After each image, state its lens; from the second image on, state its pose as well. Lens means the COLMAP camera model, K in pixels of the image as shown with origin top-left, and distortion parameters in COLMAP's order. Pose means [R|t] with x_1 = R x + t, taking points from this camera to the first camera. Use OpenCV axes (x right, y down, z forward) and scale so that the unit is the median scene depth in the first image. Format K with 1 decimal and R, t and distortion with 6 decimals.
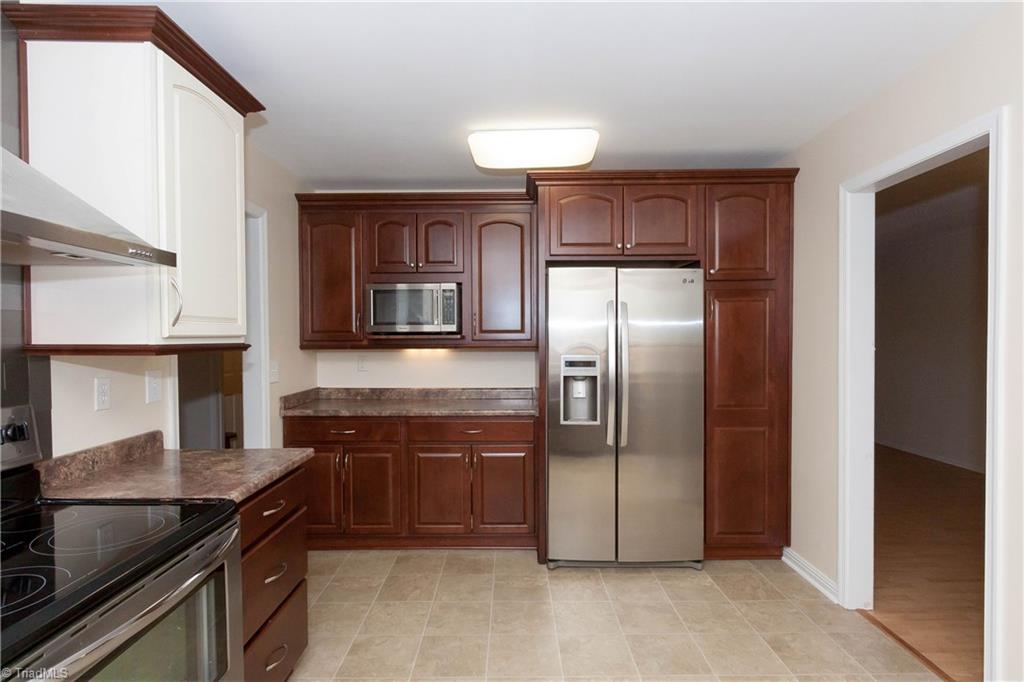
lens RADIAL K [[531.7, 0, 512.0], [0, 531.7, 341.0], [0, 0, 1]] dist [0.002938, 0.000514]
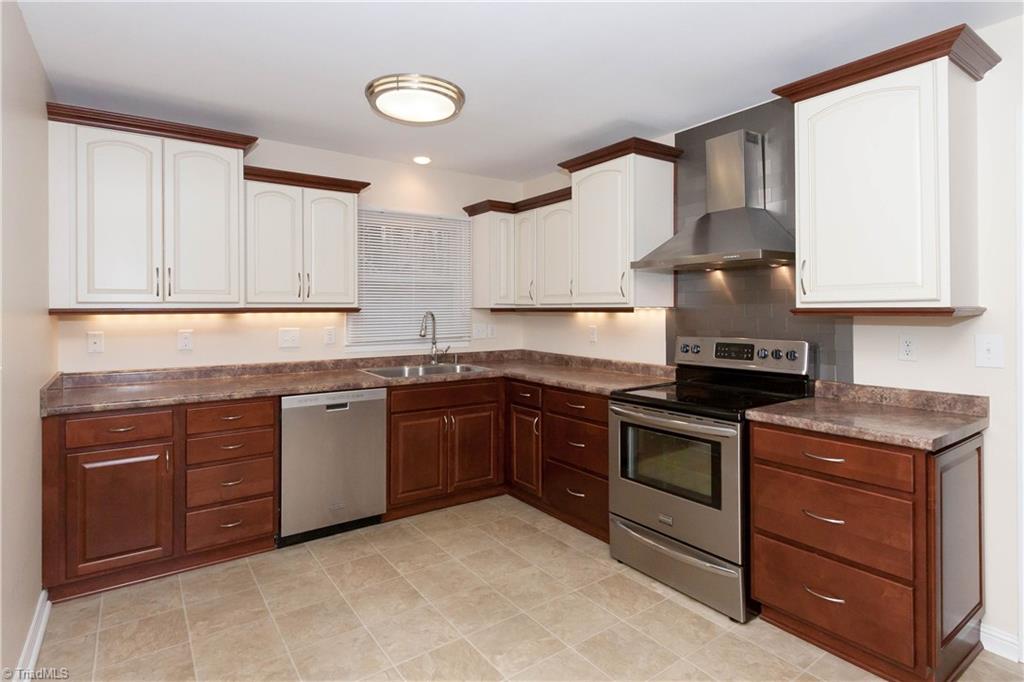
lens RADIAL K [[527.8, 0, 515.0], [0, 527.8, 307.0], [0, 0, 1]] dist [0.002073, 0.000453]
pose [[-0.812466, 0.007814, -0.582956, 0.419009], [0.004439, 0.999964, 0.007217, -0.005593], [0.582992, 0.003276, -0.812472, 0.895269]]
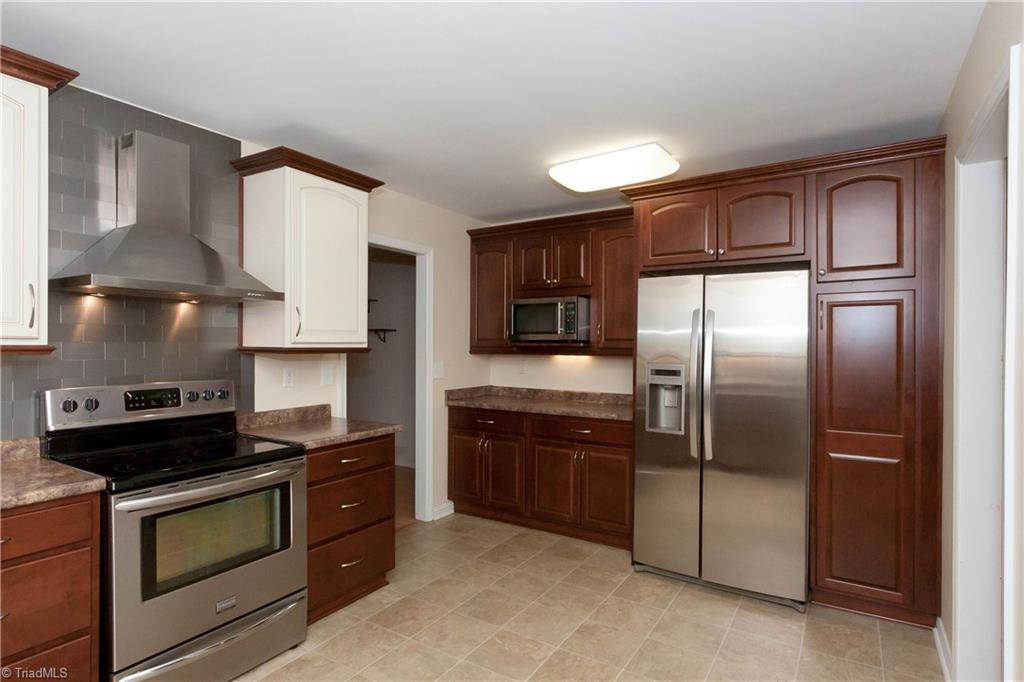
lens RADIAL K [[535.3, 0, 512.0], [0, 535.3, 341.0], [0, 0, 1]] dist [-0.005625, -0.000372]
pose [[0.839669, 0.004790, -0.543078, 0.428061], [-0.012684, 0.999861, -0.010791, -0.002407], [0.542951, 0.015949, 0.839613, -0.006373]]
